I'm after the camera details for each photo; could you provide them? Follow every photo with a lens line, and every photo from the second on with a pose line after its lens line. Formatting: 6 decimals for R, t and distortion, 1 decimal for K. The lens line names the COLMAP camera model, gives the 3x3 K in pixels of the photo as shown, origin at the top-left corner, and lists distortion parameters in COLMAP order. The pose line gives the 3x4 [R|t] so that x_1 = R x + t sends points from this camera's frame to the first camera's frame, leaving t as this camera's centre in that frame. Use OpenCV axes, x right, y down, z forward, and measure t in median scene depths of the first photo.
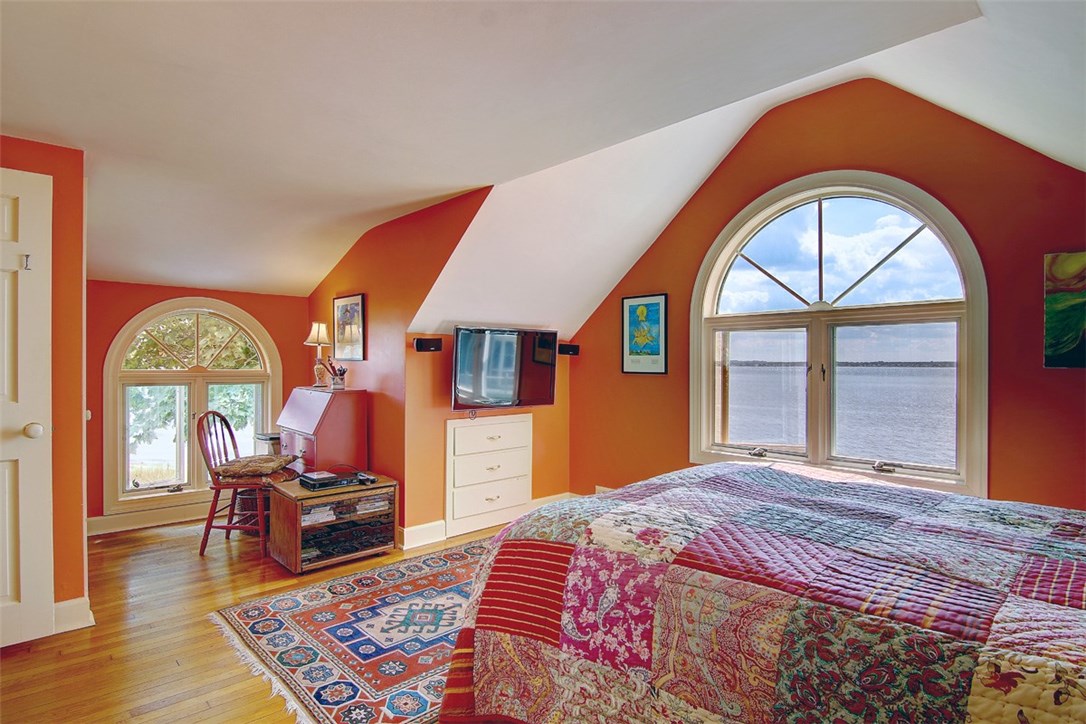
lens RADIAL K [[557.7, 0, 529.9], [0, 557.7, 363.8], [0, 0, 1]] dist [-0.001263, -0.001426]
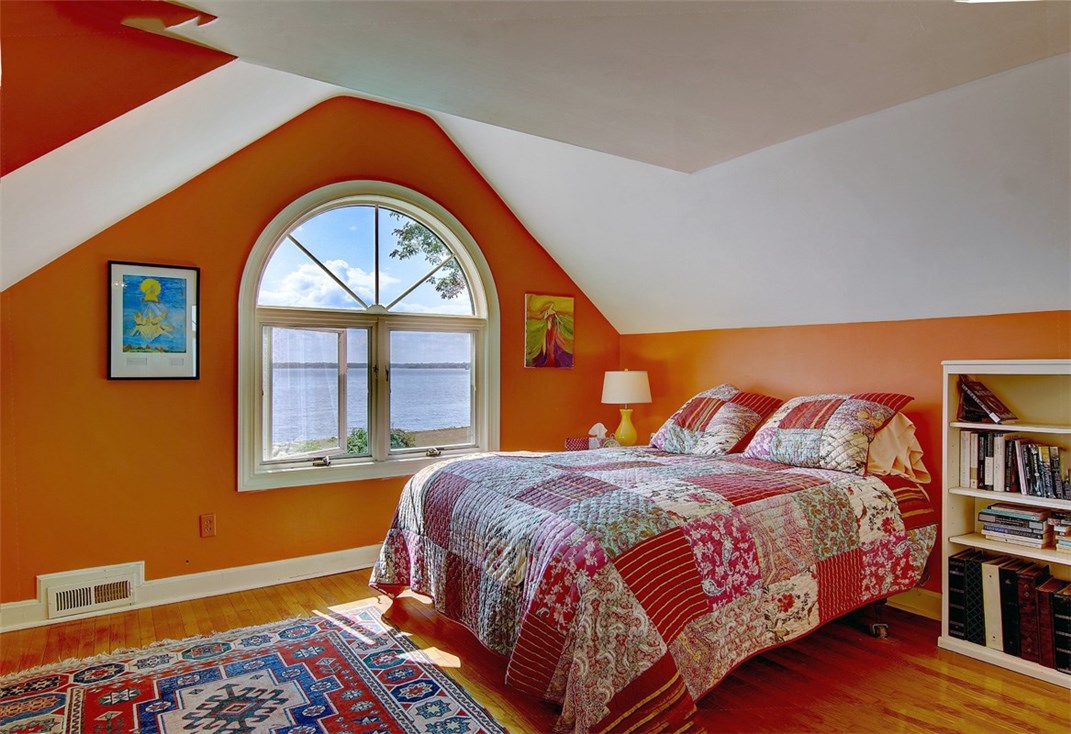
lens RADIAL K [[628.1, 0, 532.5], [0, 628.1, 368.2], [0, 0, 1]] dist [-0.002882, -0.000554]
pose [[0.160746, -0.005916, 0.986978, -0.678854], [0.000787, 0.999982, 0.005866, -0.000881], [-0.986995, -0.000166, 0.160748, 0.609245]]
